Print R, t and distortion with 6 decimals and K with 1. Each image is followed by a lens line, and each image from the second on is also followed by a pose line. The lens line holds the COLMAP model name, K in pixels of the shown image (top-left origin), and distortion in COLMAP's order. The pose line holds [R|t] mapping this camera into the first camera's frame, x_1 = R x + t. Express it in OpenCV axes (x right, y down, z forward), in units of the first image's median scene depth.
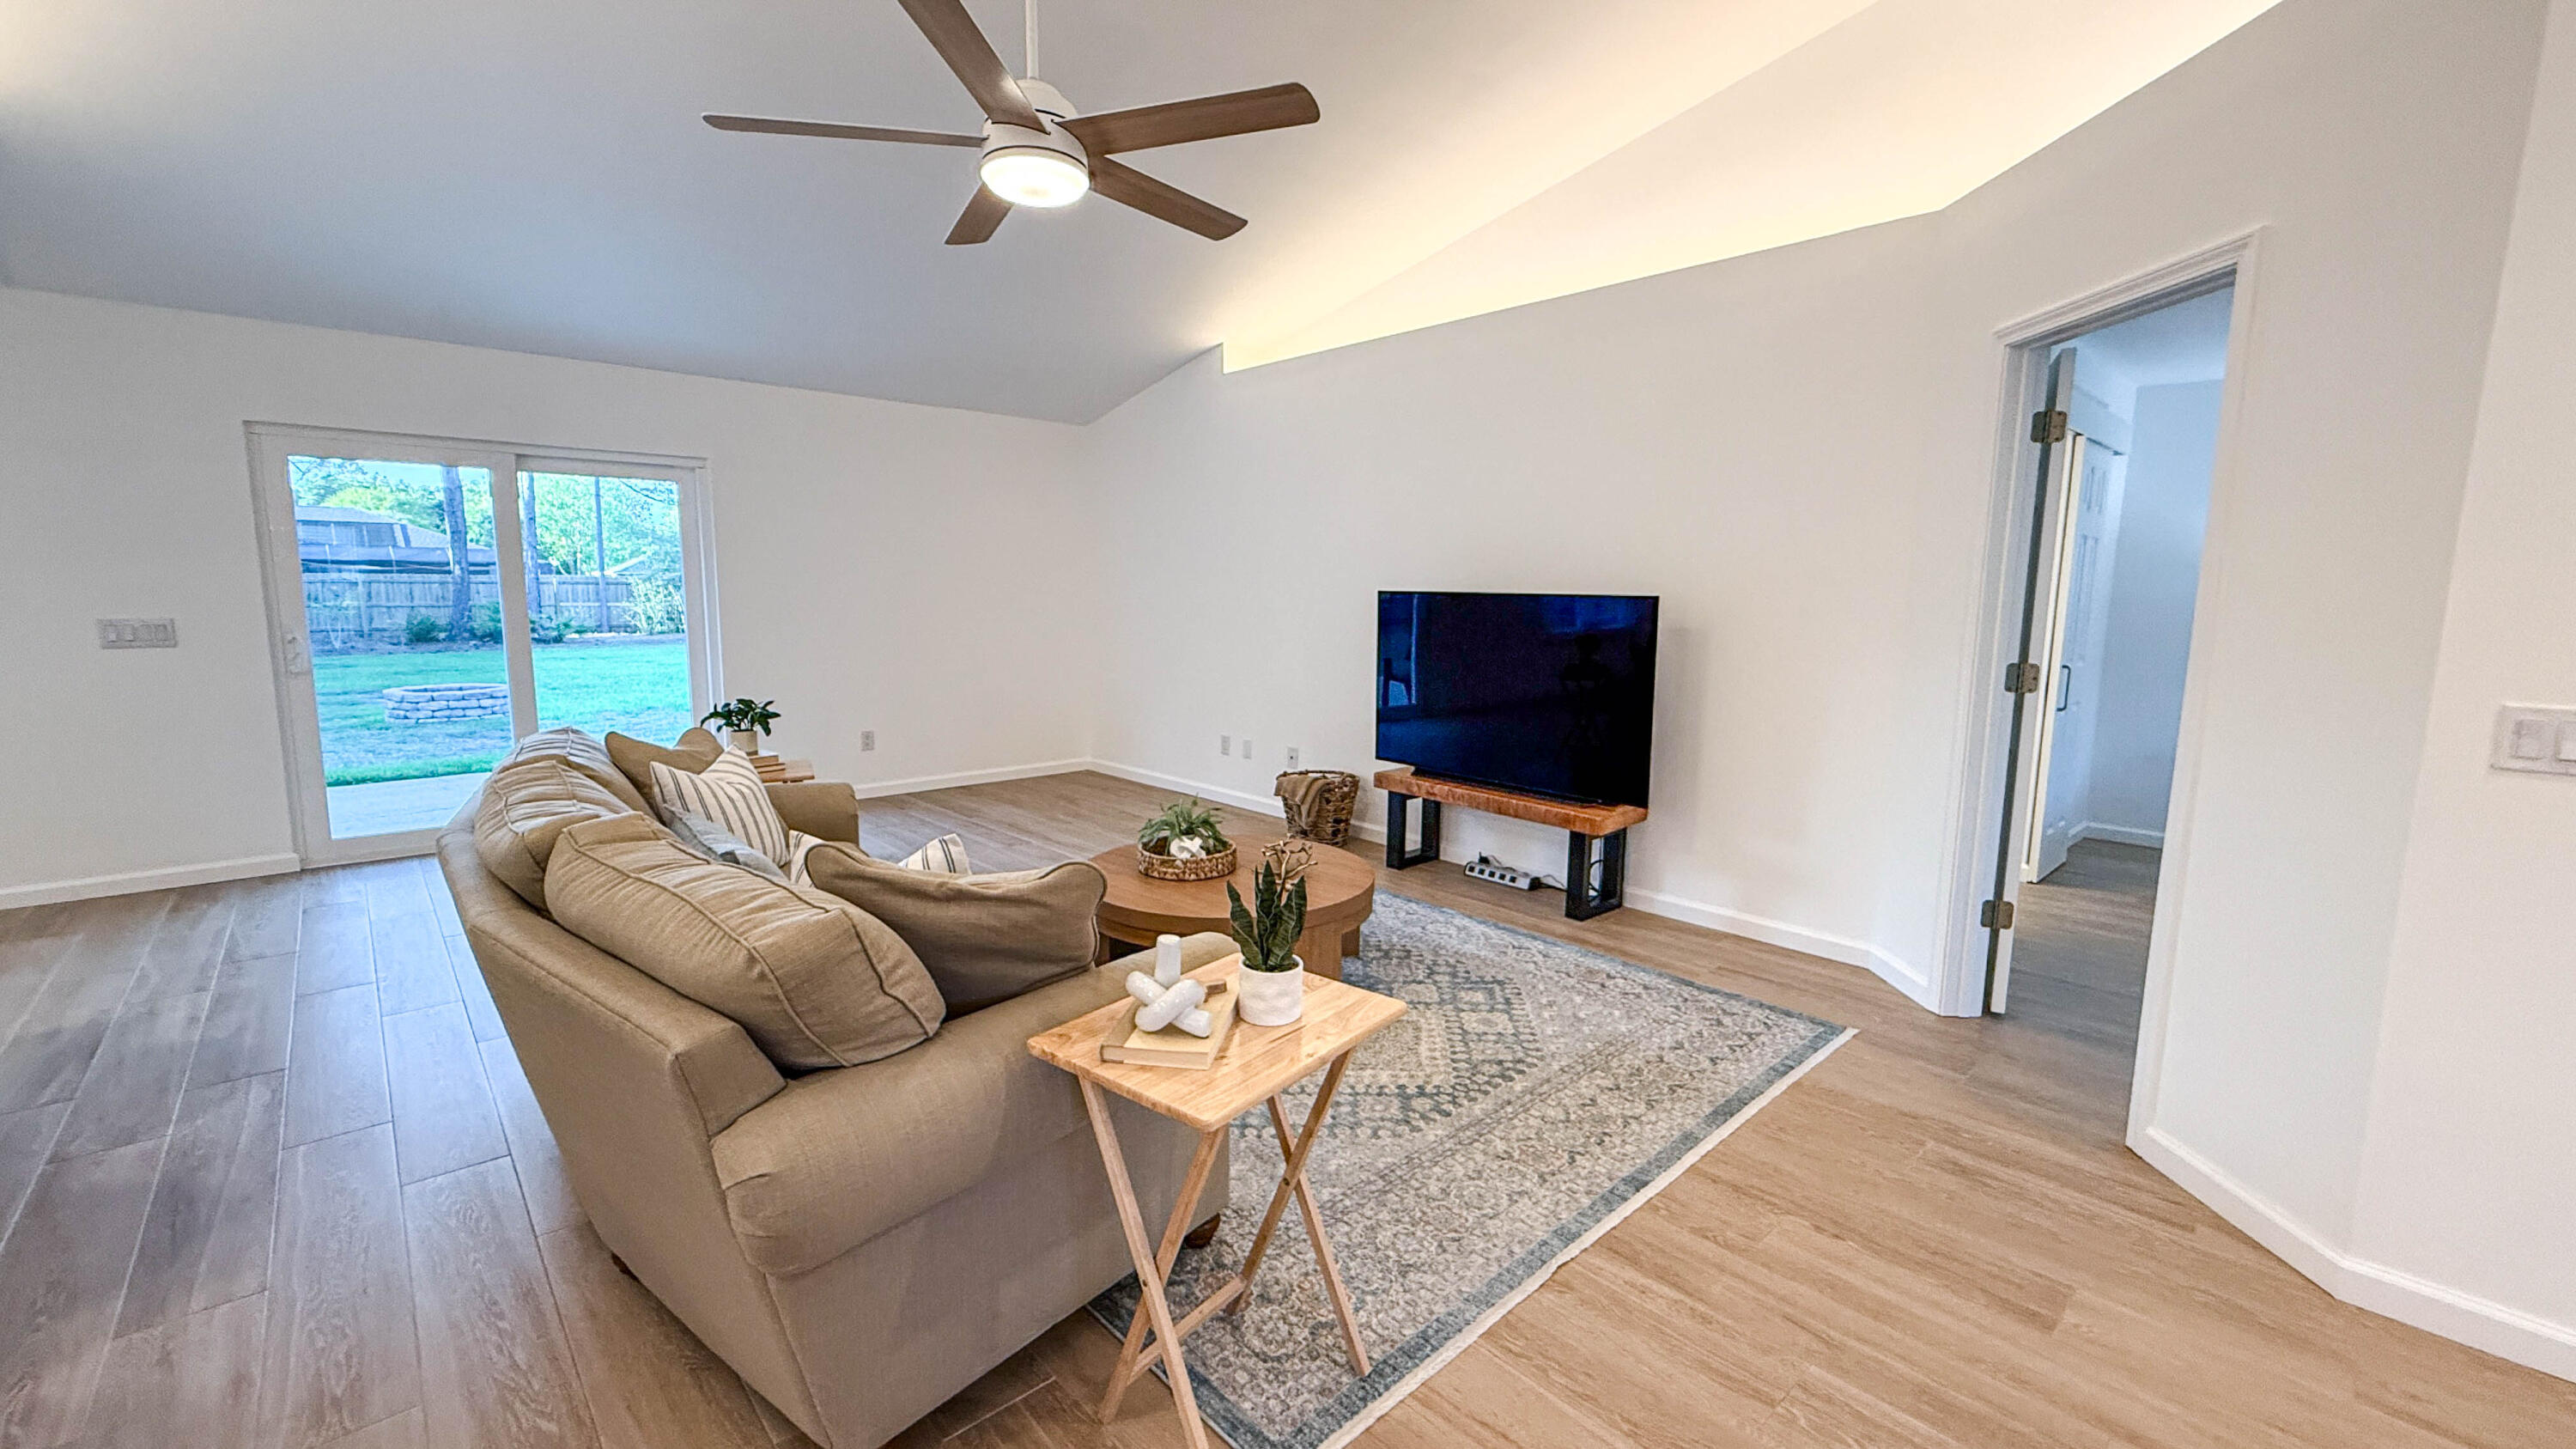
lens RADIAL K [[1028.2, 0, 1294.8], [0, 1028.2, 724.2], [0, 0, 1]] dist [-0.000548, 0.000053]
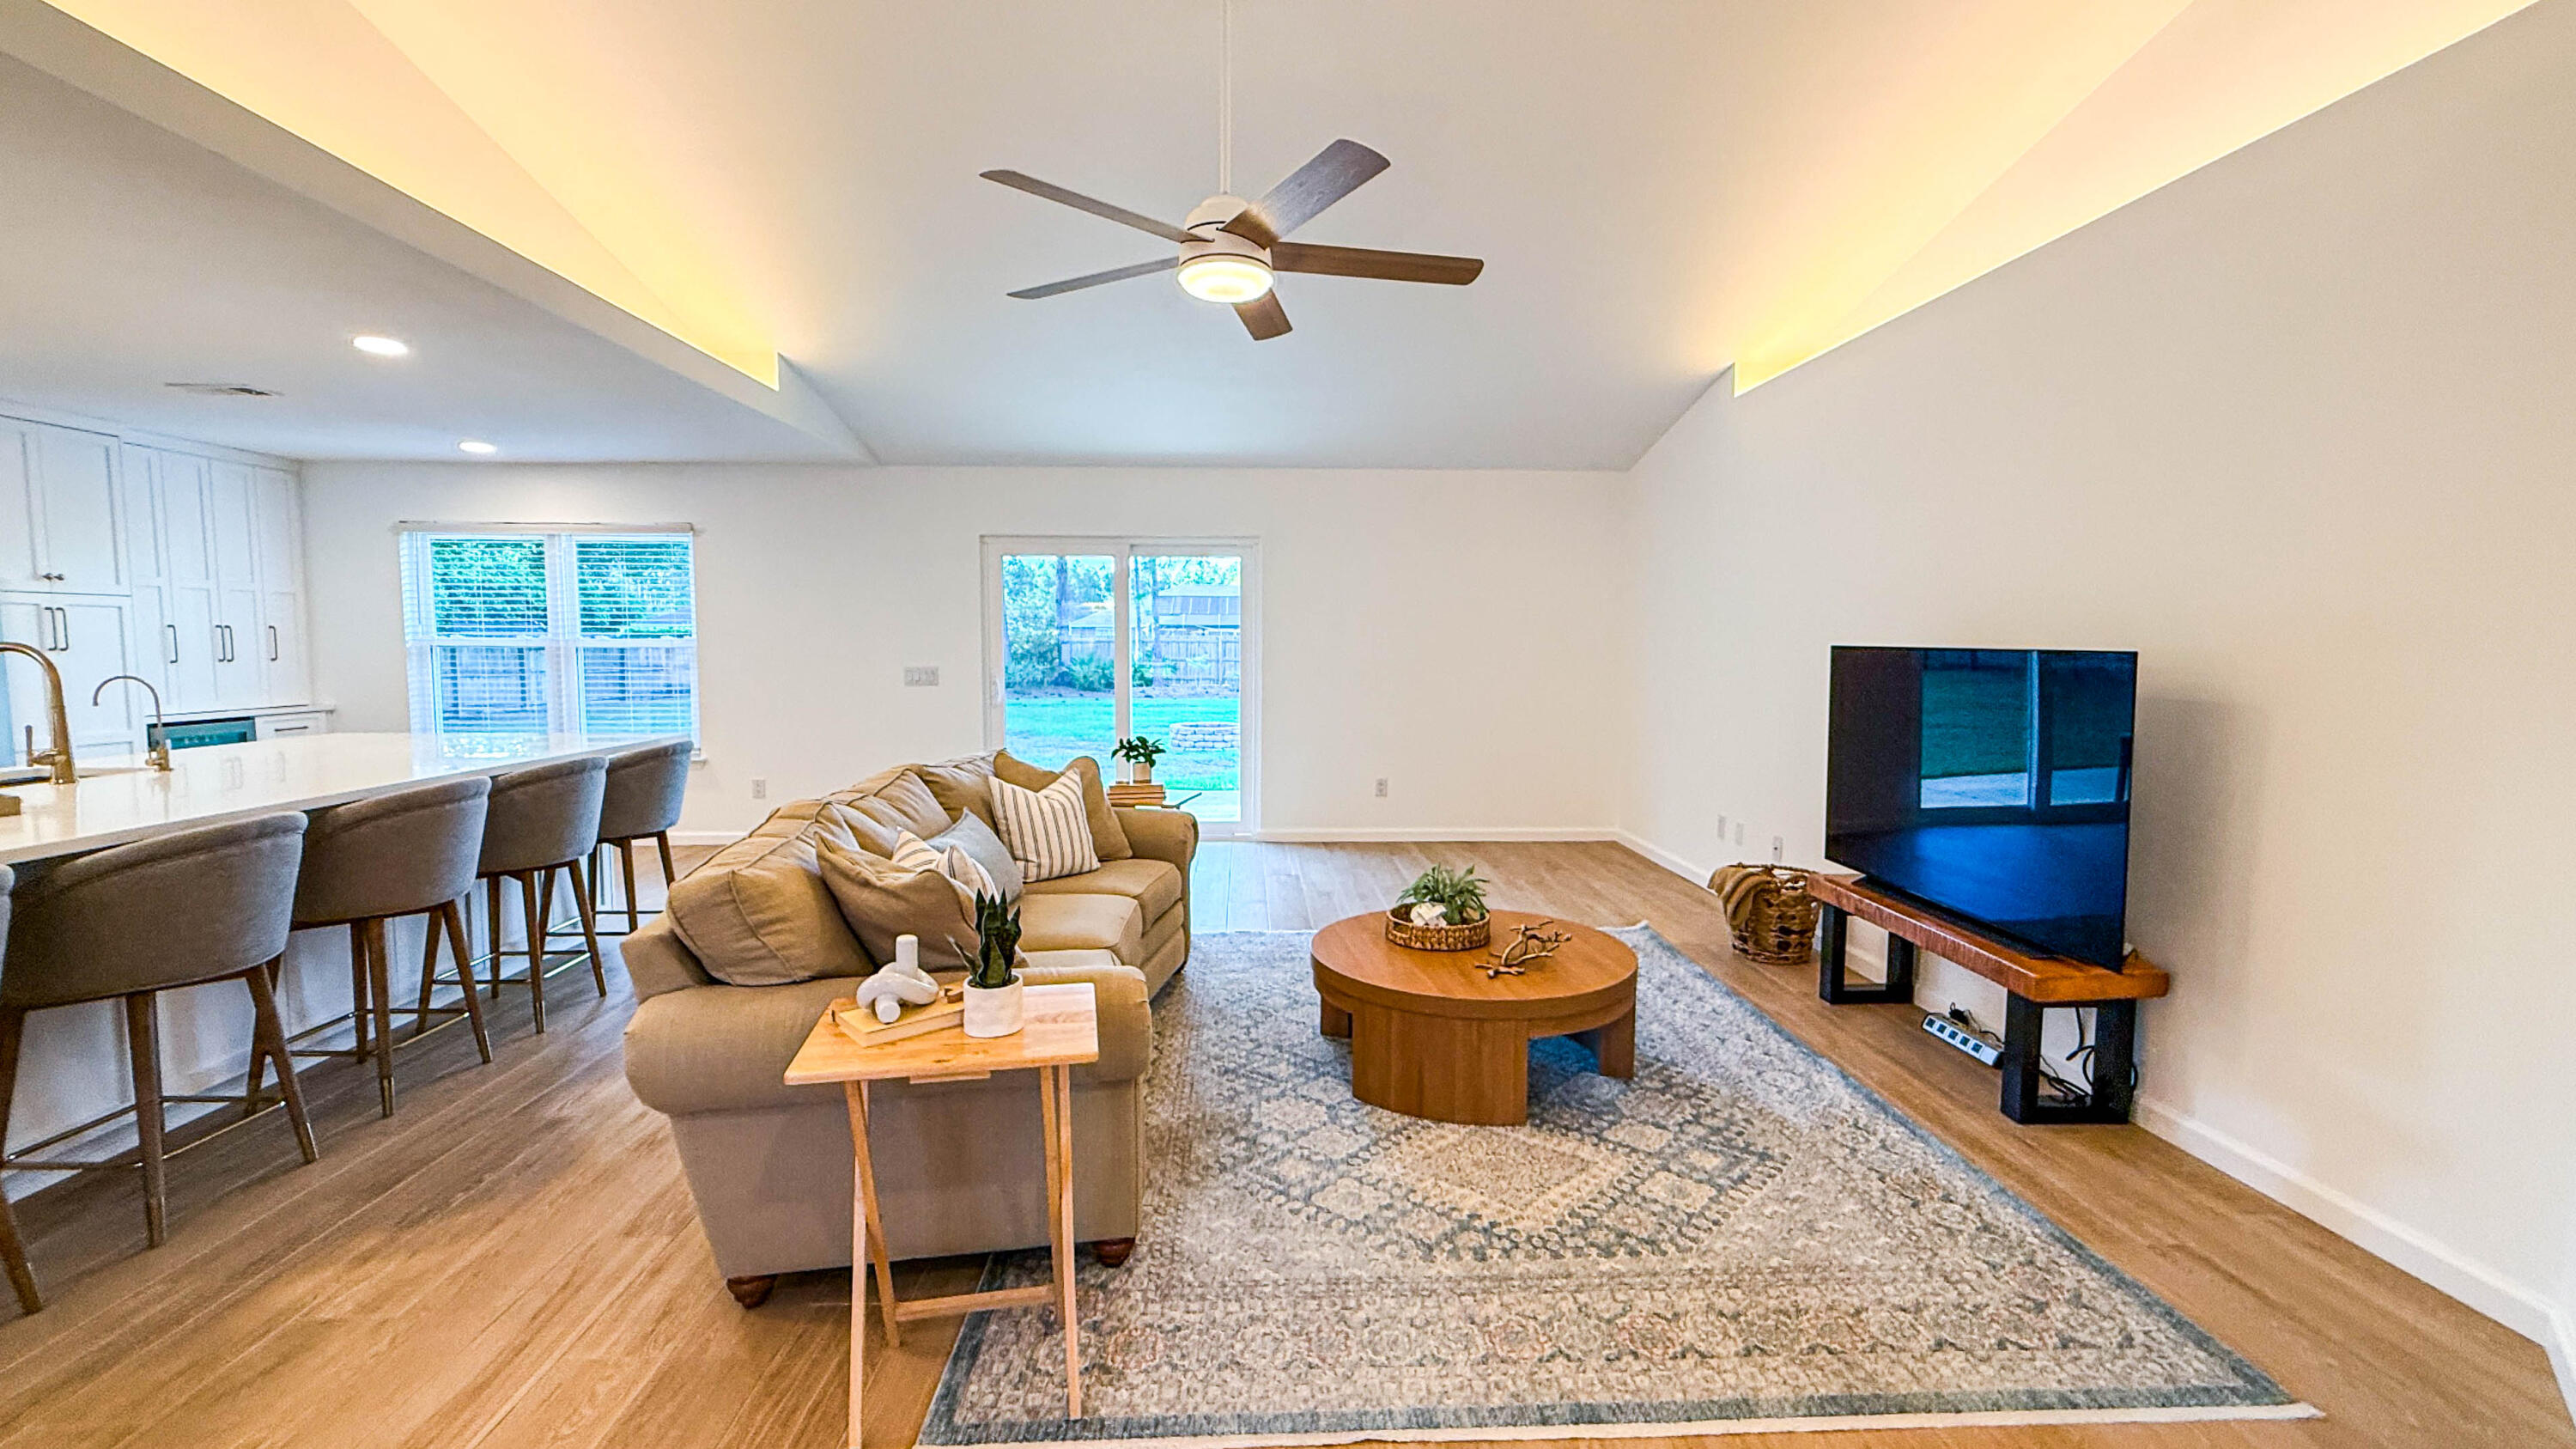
lens RADIAL K [[1092.2, 0, 1288.0], [0, 1092.2, 724.5], [0, 0, 1]] dist [-0.000503, -0.000239]
pose [[0.760793, 0.042656, -0.647592, 0.409263], [-0.080850, 0.996294, -0.029357, -0.013962], [0.643939, 0.074693, 0.761422, 0.123991]]
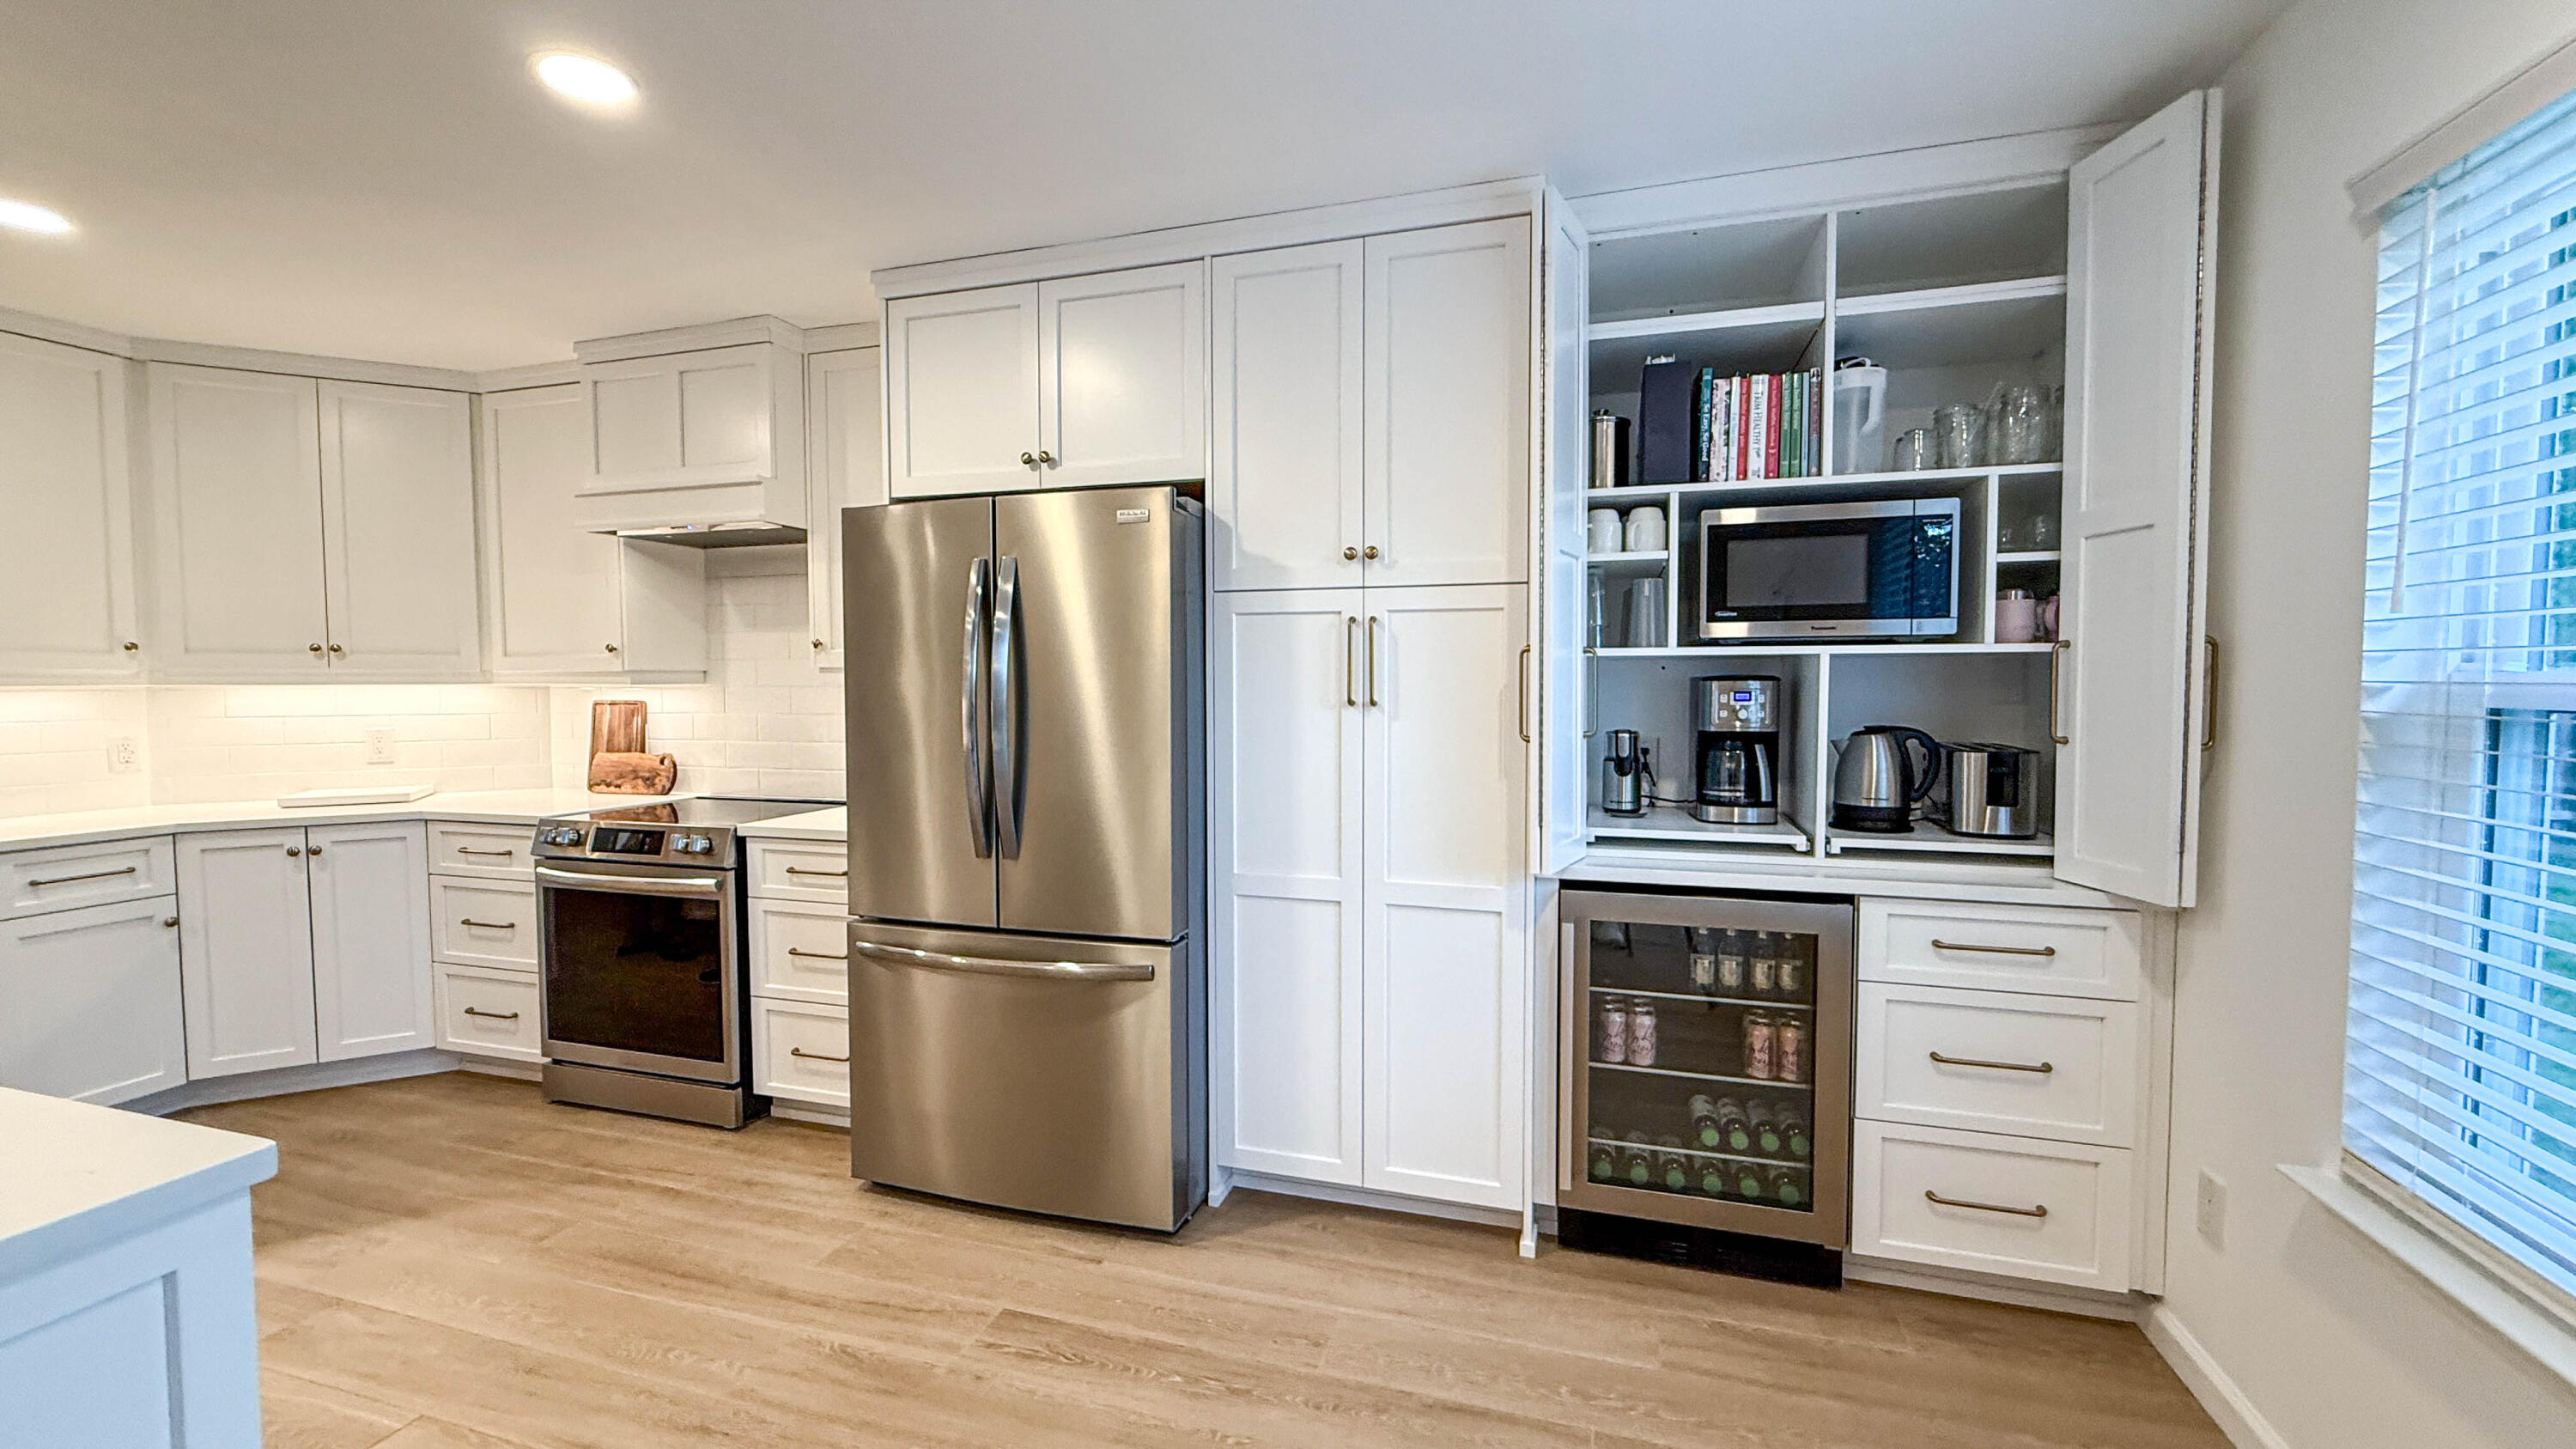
lens RADIAL K [[1028.2, 0, 1294.8], [0, 1028.2, 724.2], [0, 0, 1]] dist [-0.000548, 0.000053]
pose [[-0.865221, 0.015444, -0.501152, -1.348393], [-0.070139, 0.985969, 0.151478, -0.105111], [0.496460, 0.166212, -0.851998, 0.690863]]
